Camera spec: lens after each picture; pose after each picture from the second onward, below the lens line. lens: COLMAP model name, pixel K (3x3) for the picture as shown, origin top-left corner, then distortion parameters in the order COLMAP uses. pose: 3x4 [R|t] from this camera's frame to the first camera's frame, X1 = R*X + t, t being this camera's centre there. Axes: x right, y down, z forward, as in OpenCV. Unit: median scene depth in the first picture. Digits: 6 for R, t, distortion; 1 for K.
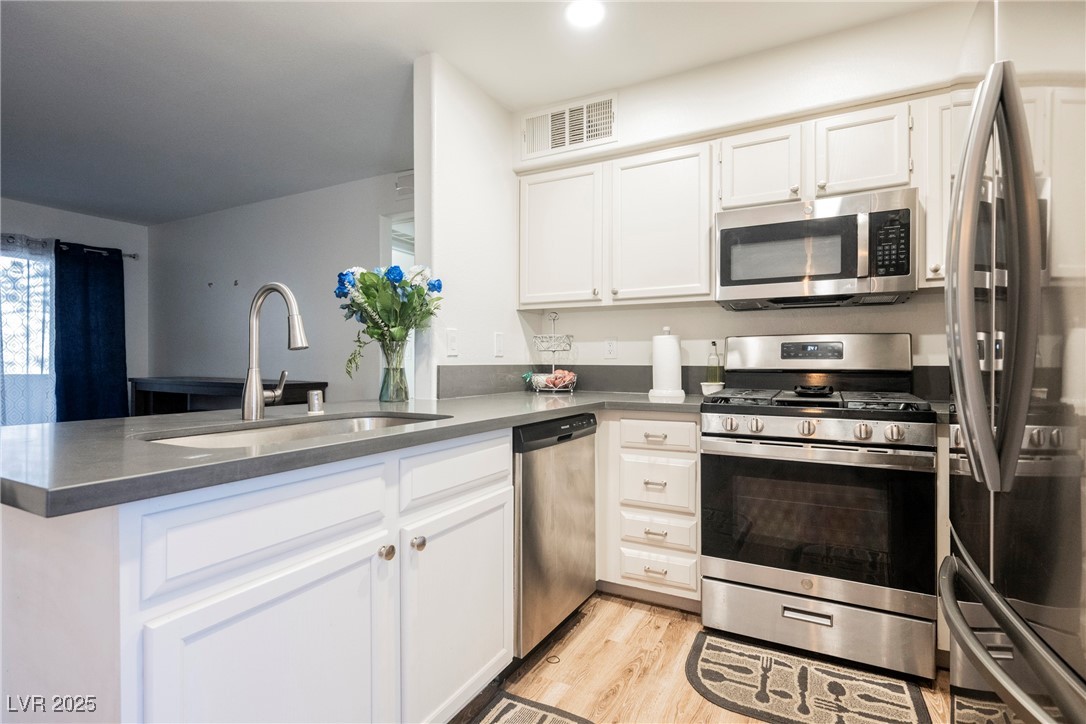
lens RADIAL K [[515.0, 0, 545.6], [0, 515.0, 363.5], [0, 0, 1]] dist [-0.005693, -0.000322]
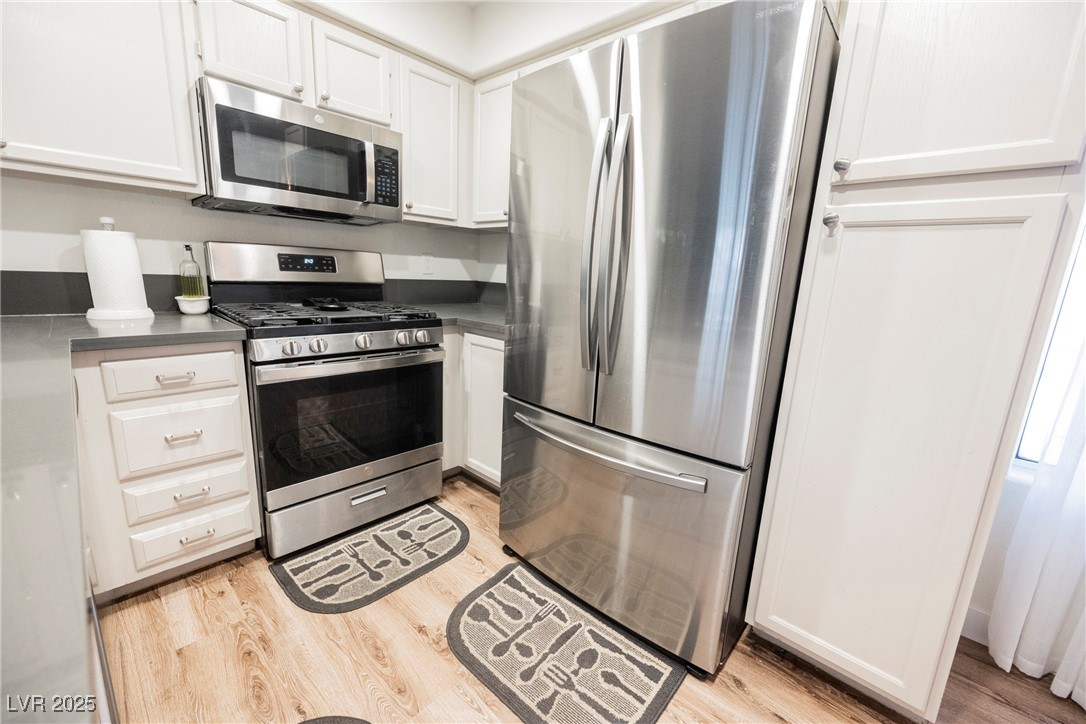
lens RADIAL K [[431.8, 0, 547.1], [0, 431.8, 363.2], [0, 0, 1]] dist [-0.007406, -0.000492]
pose [[0.254908, -0.189518, 0.948211, -0.250307], [-0.052292, 0.976469, 0.209223, -0.039770], [-0.965550, -0.102917, 0.239000, 0.345218]]
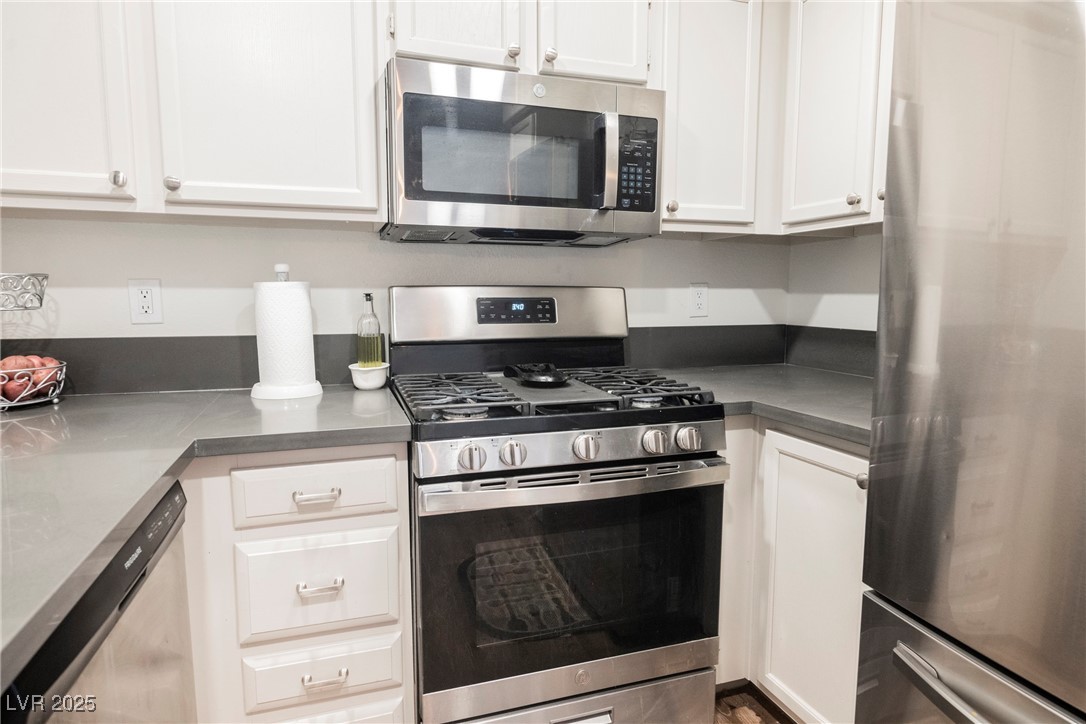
lens RADIAL K [[624.7, 0, 544.3], [0, 624.7, 359.3], [0, 0, 1]] dist [0.001042, -0.005313]
pose [[0.685327, -0.079200, 0.723916, -0.064167], [-0.002325, 0.993825, 0.110930, -0.058793], [-0.728232, -0.077707, 0.680912, 0.463415]]
